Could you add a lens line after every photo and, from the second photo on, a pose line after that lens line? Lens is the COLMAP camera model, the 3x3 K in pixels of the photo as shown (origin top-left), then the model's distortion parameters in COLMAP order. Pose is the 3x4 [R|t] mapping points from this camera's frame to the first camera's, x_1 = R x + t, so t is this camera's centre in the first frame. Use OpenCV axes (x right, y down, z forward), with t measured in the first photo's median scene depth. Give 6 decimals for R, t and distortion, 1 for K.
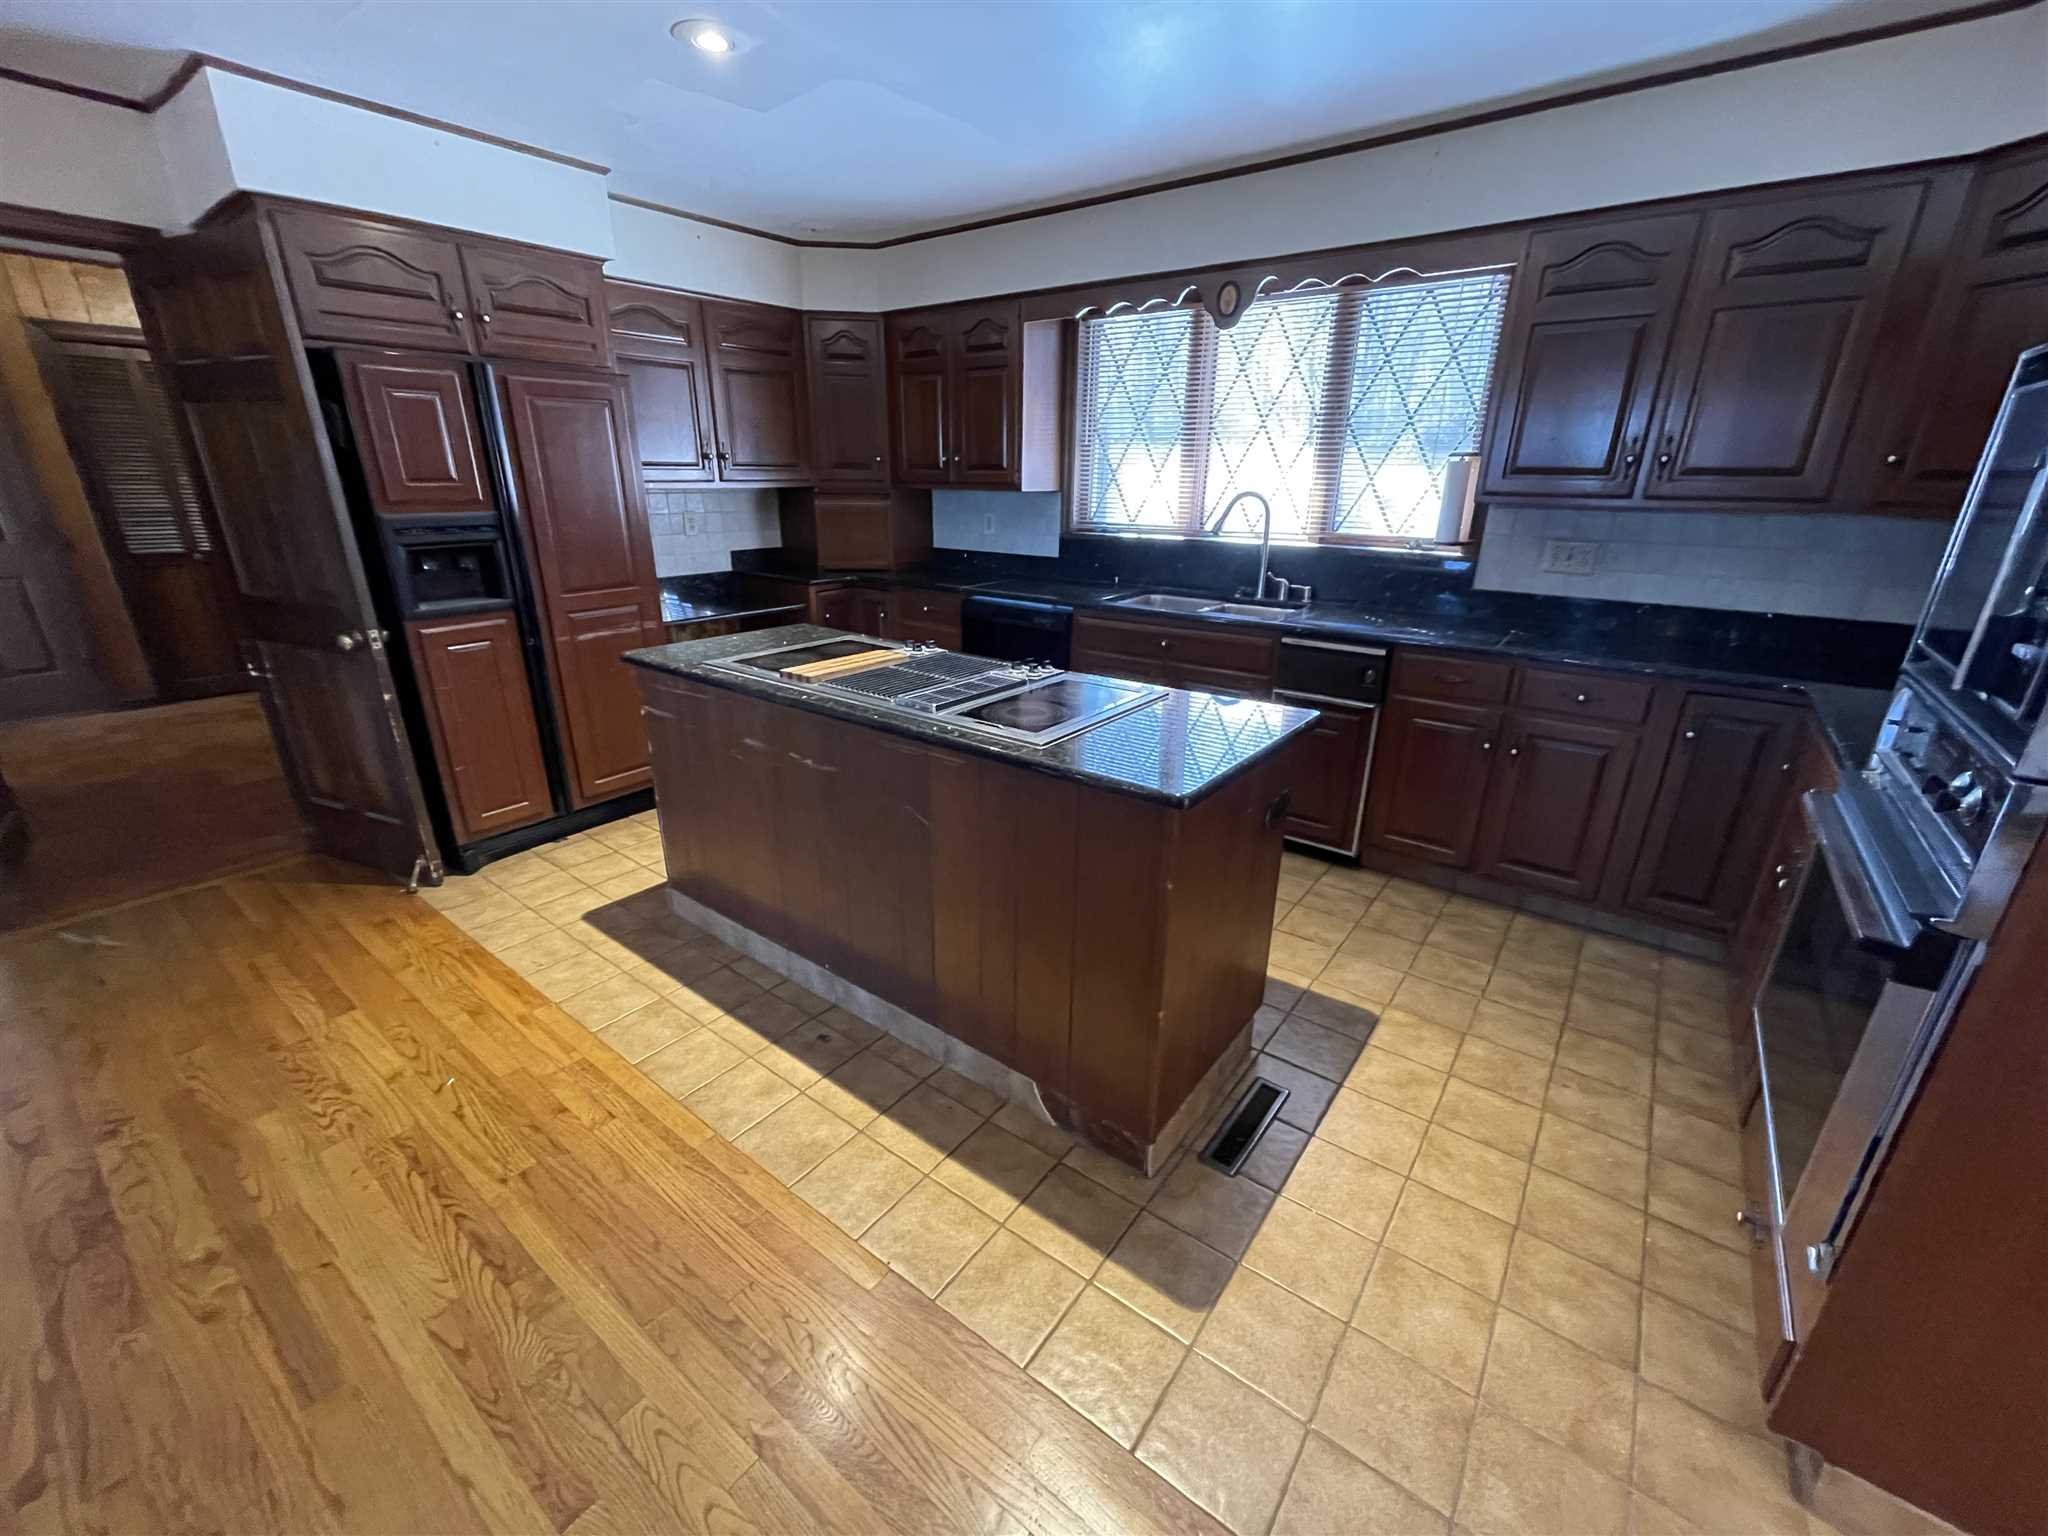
lens RADIAL K [[824.3, 0, 1027.5], [0, 824.3, 776.6], [0, 0, 1]] dist [-0.002023, -0.000095]
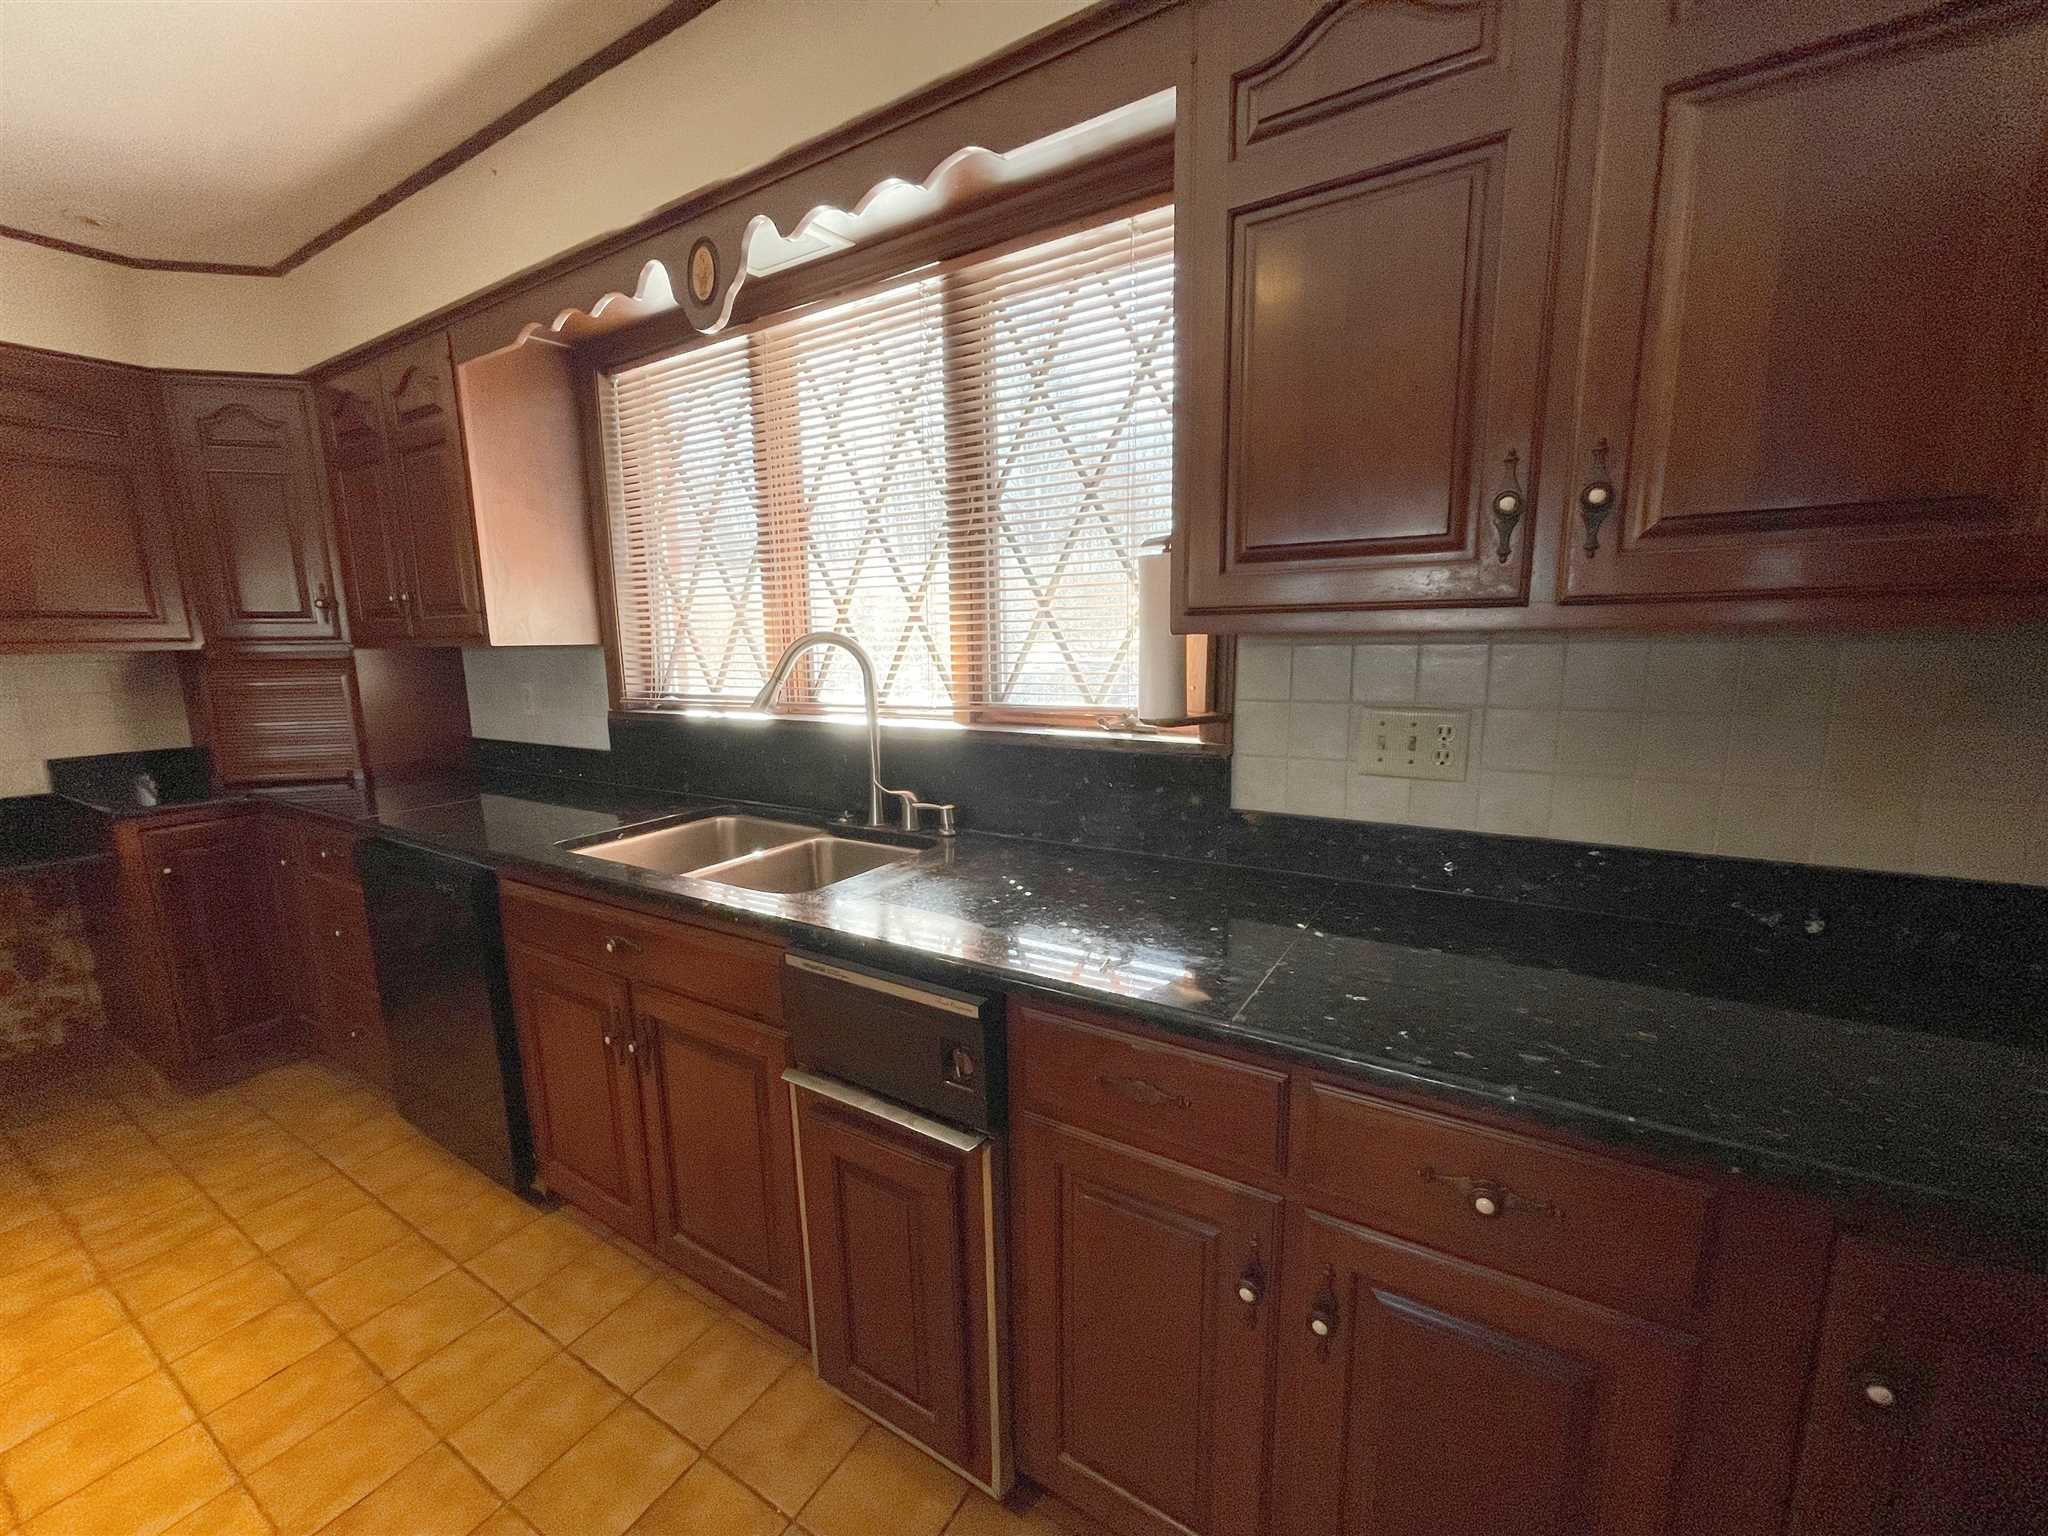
lens RADIAL K [[824.3, 0, 1024.2], [0, 824.3, 773.3], [0, 0, 1]] dist [-0.002023, -0.000095]
pose [[0.995838, -0.039283, 0.082237, 0.418365], [0.054234, 0.980608, -0.188328, -0.181447], [-0.073245, 0.192004, 0.978657, 0.589816]]
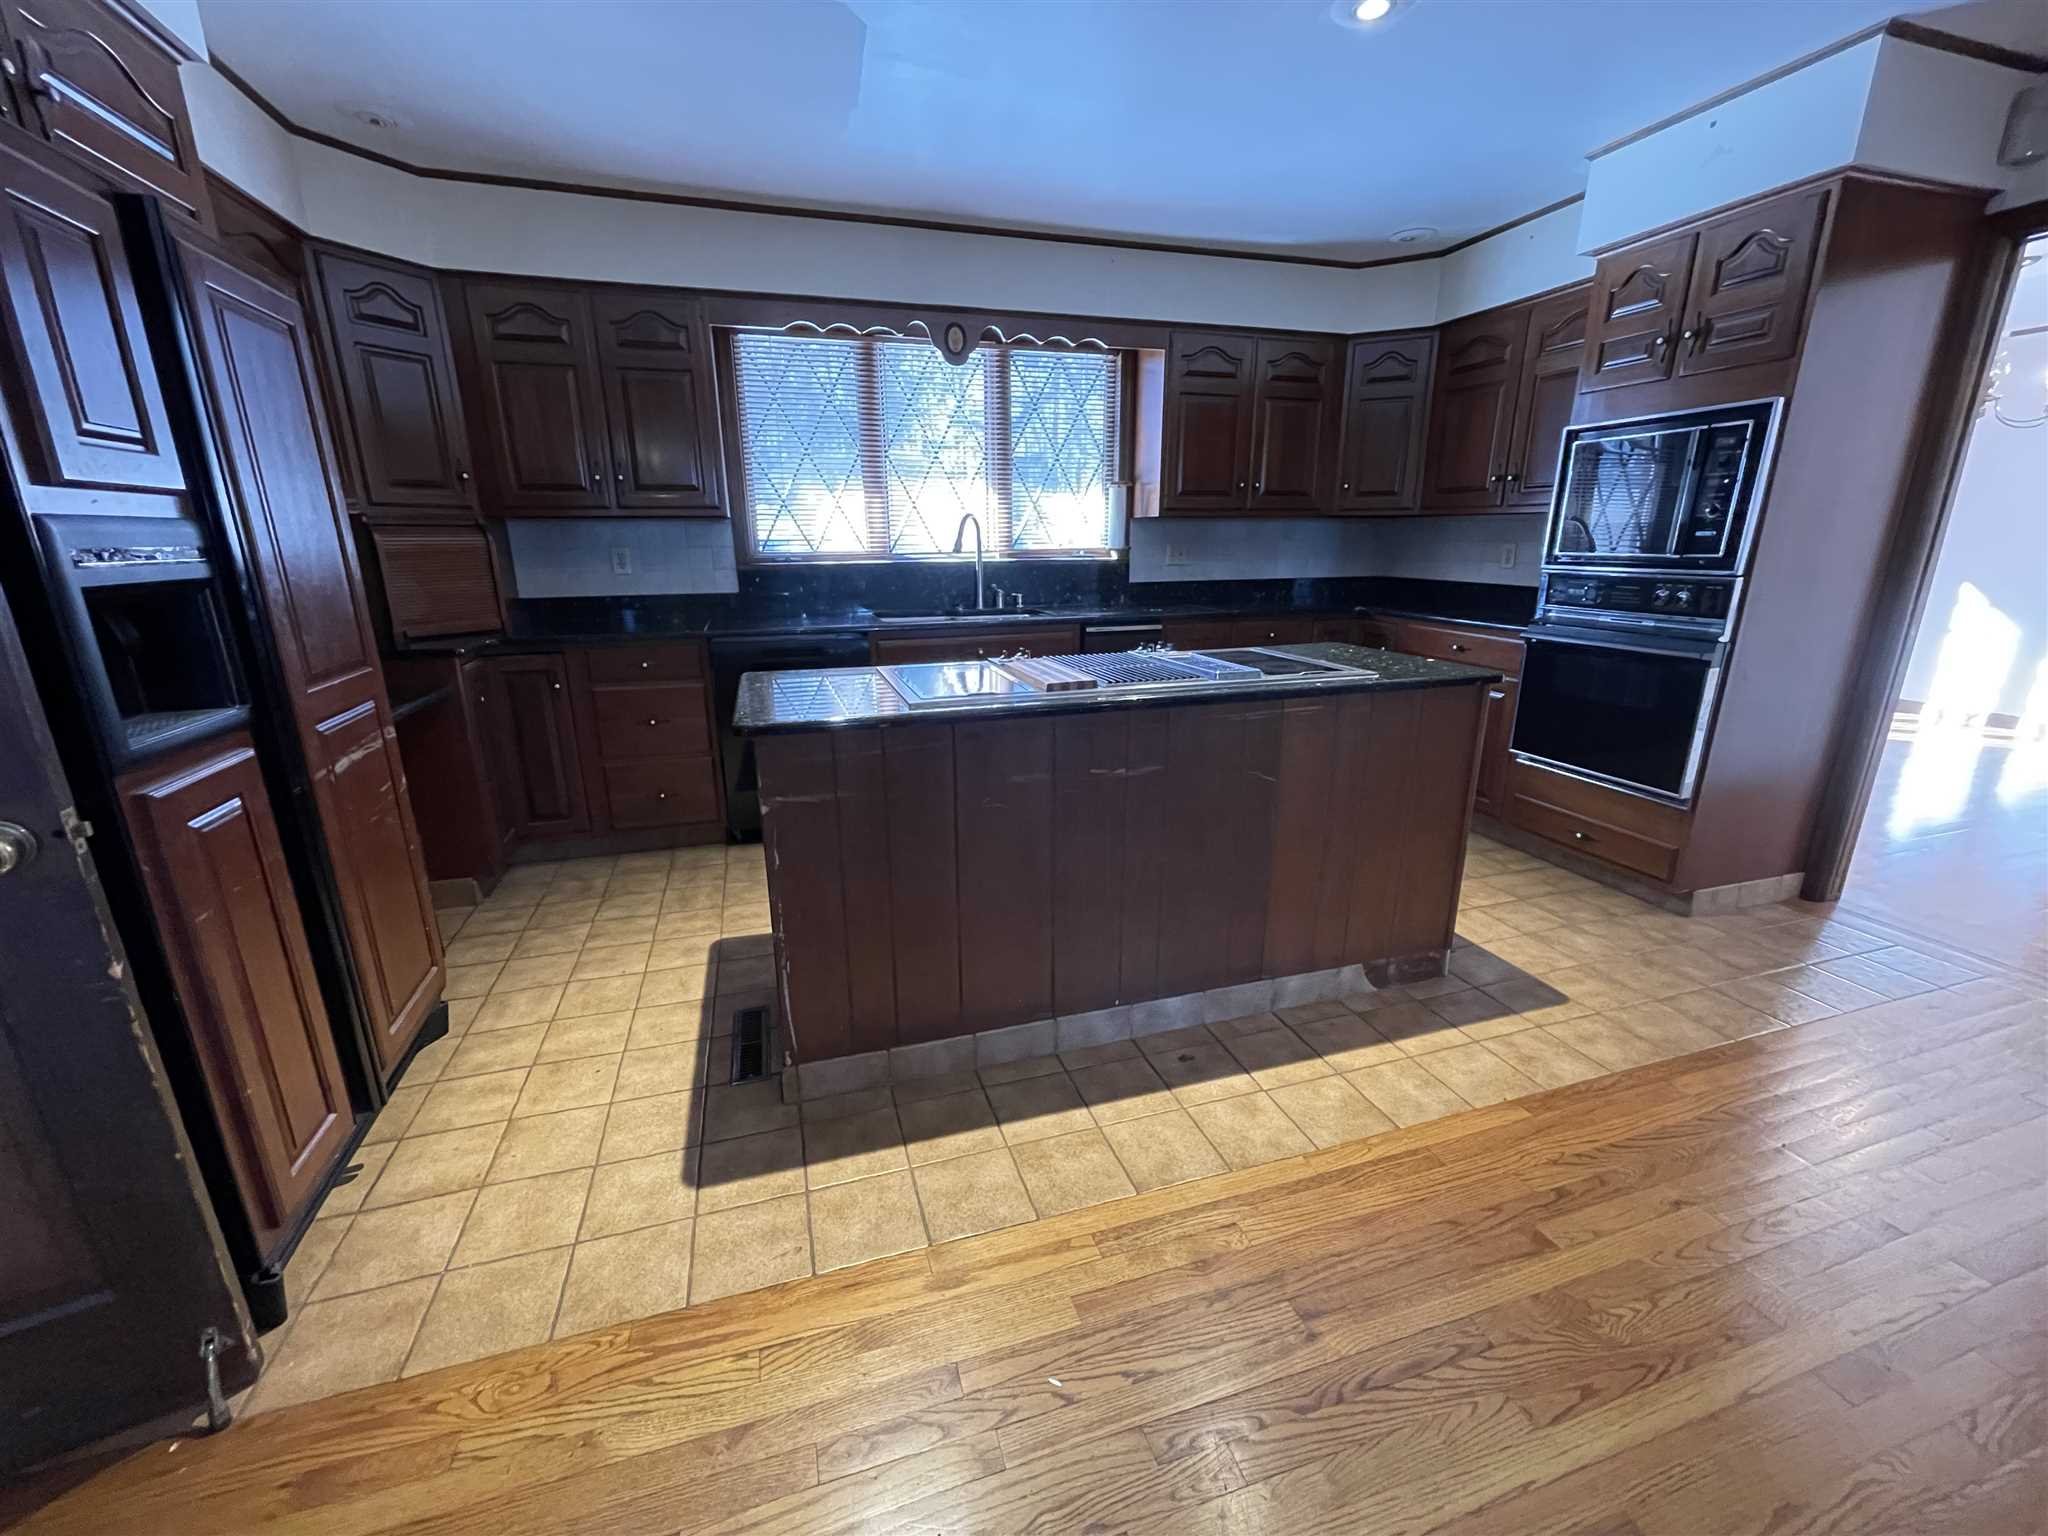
lens RADIAL K [[824.3, 0, 1018.4], [0, 824.3, 776.4], [0, 0, 1]] dist [-0.002023, -0.000095]
pose [[0.582236, -0.238218, 0.777337, -0.762295], [0.293889, 0.953127, 0.071962, -0.081261], [-0.758044, 0.186552, 0.624954, 0.383532]]
